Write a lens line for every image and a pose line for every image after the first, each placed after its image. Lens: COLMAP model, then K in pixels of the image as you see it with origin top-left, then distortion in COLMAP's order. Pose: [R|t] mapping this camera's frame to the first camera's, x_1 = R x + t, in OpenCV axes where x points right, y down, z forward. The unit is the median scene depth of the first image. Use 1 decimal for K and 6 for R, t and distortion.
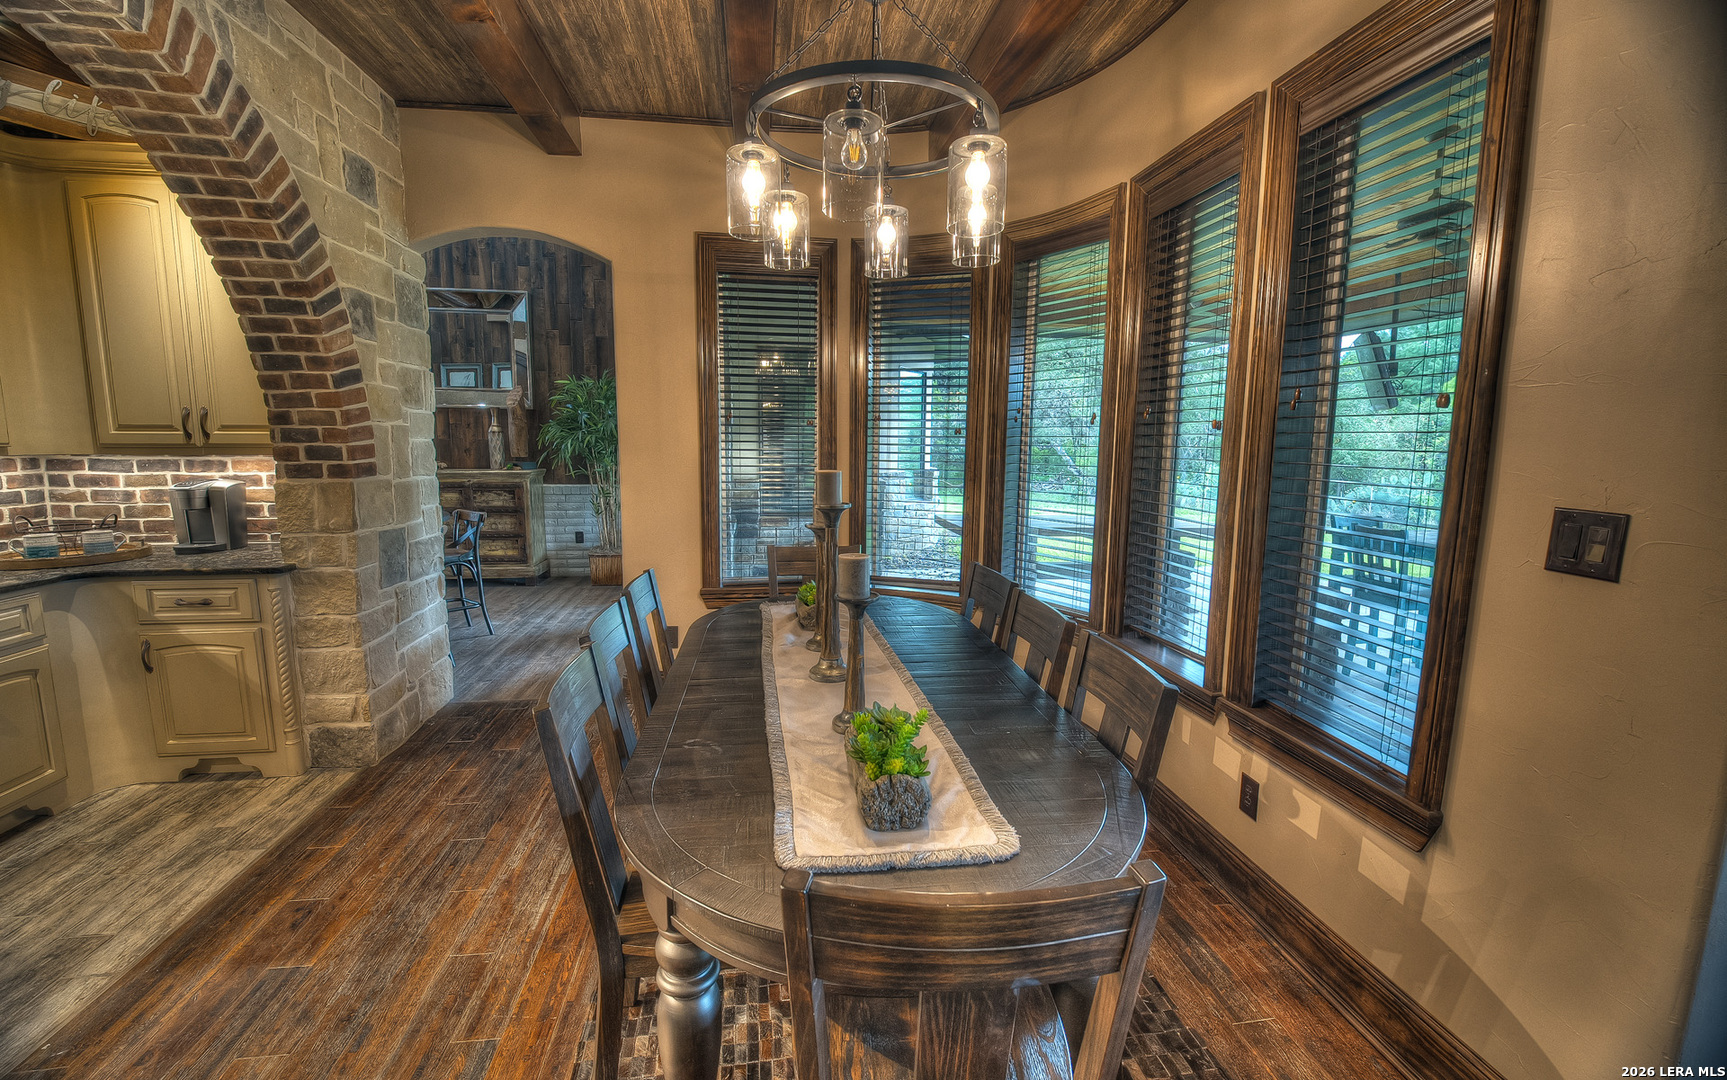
lens RADIAL K [[709.6, 0, 858.7], [0, 709.6, 531.7], [0, 0, 1]] dist [-0.002567, -0.005471]
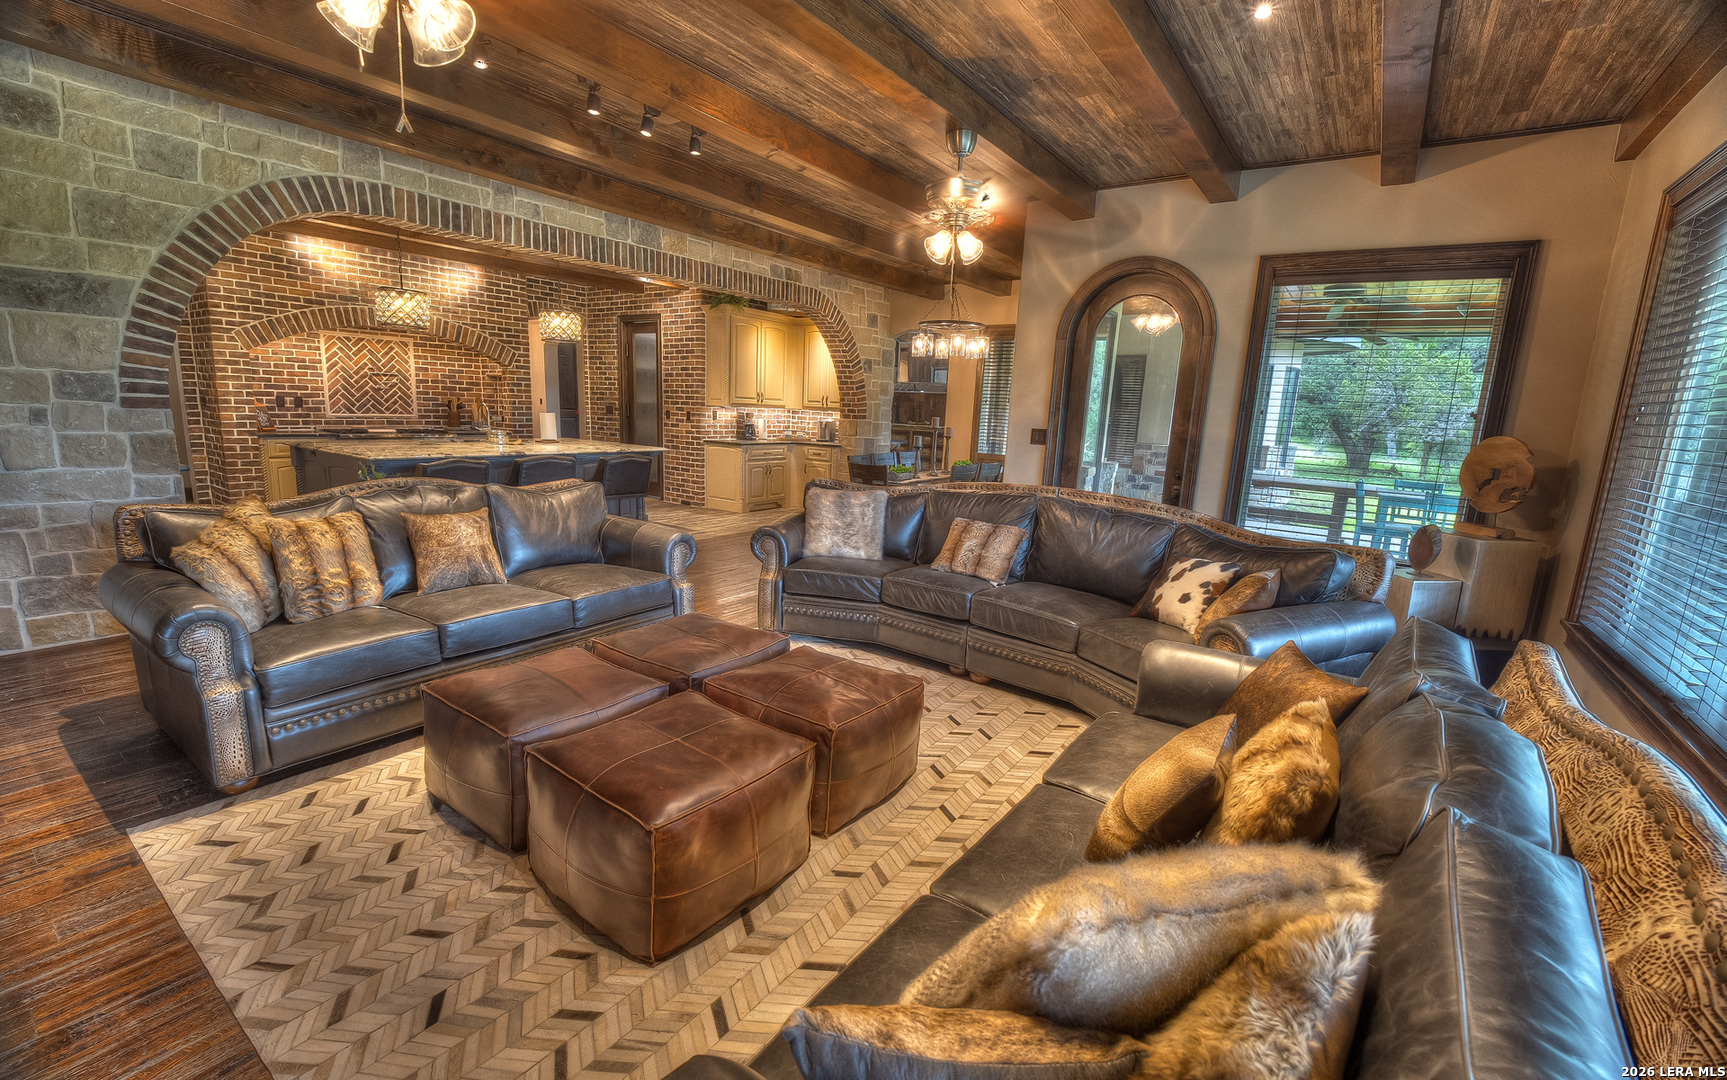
lens RADIAL K [[709.6, 0, 862.5], [0, 709.6, 543.3], [0, 0, 1]] dist [-0.002567, -0.005471]
pose [[0.720656, 0.160292, -0.674508, 1.422273], [-0.127164, 0.986961, 0.098679, 0.143913], [0.681530, 0.014659, 0.731643, -1.204301]]
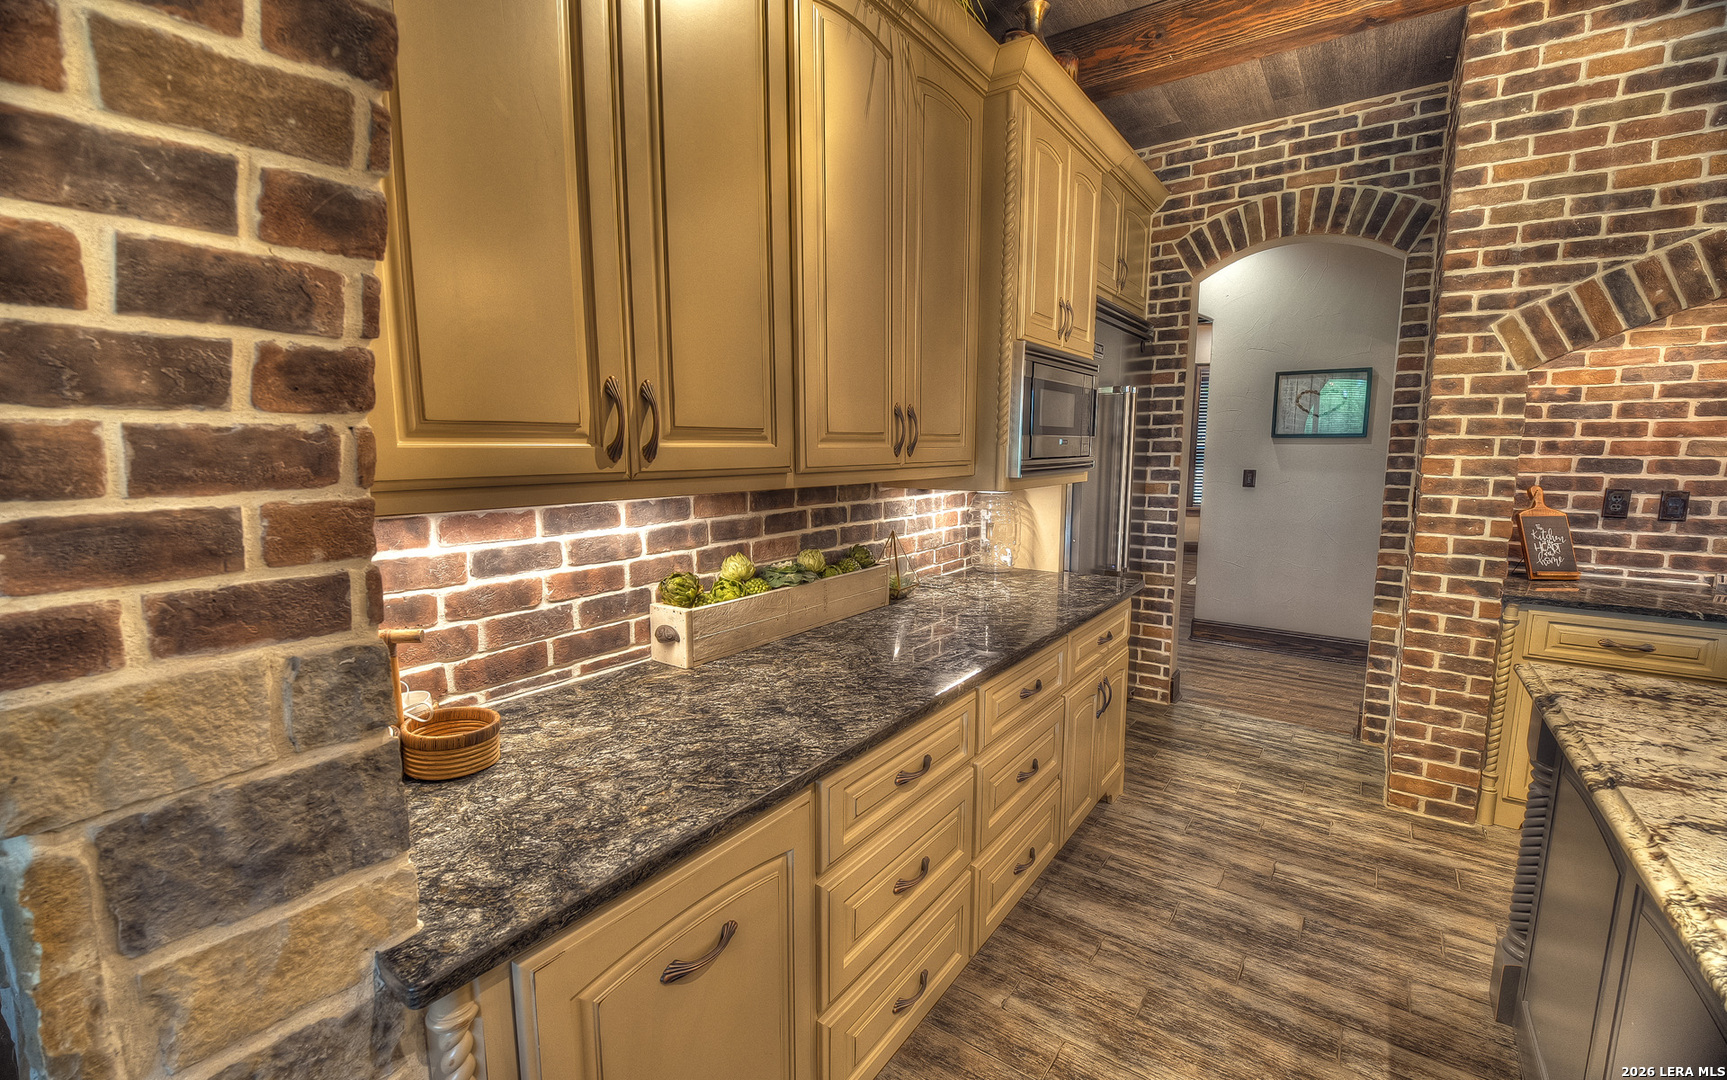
lens RADIAL K [[709.6, 0, 854.2], [0, 709.6, 539.0], [0, 0, 1]] dist [-0.002567, -0.005471]
pose [[-0.698633, 0.086130, -0.710277, -0.383650], [-0.092703, 0.973463, 0.209227, 0.101987], [0.709450, 0.212018, -0.672109, -0.880295]]
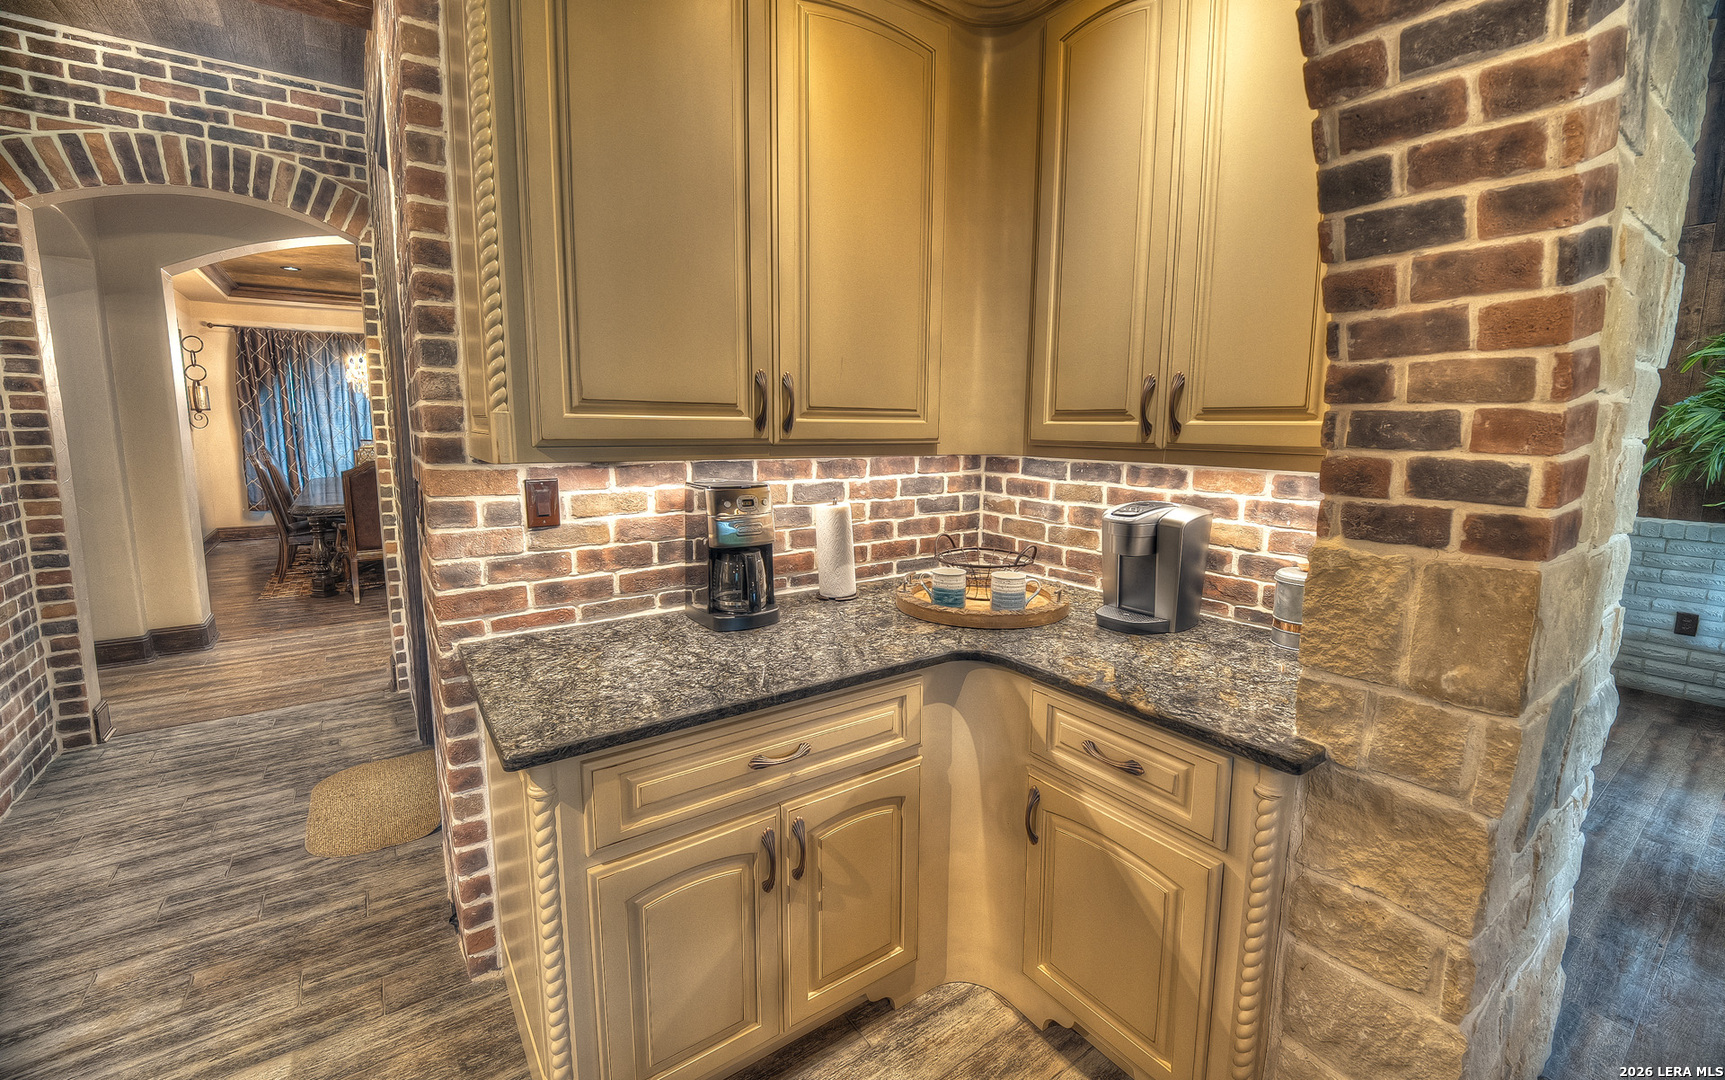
lens RADIAL K [[708.8, 0, 848.6], [0, 708.8, 525.2], [0, 0, 1]] dist [-0.002567, -0.005471]
pose [[0.447460, 0.121768, -0.885975, -0.531788], [-0.116261, 0.990200, 0.077375, -0.074028], [0.886715, 0.068382, 0.457232, 0.521847]]
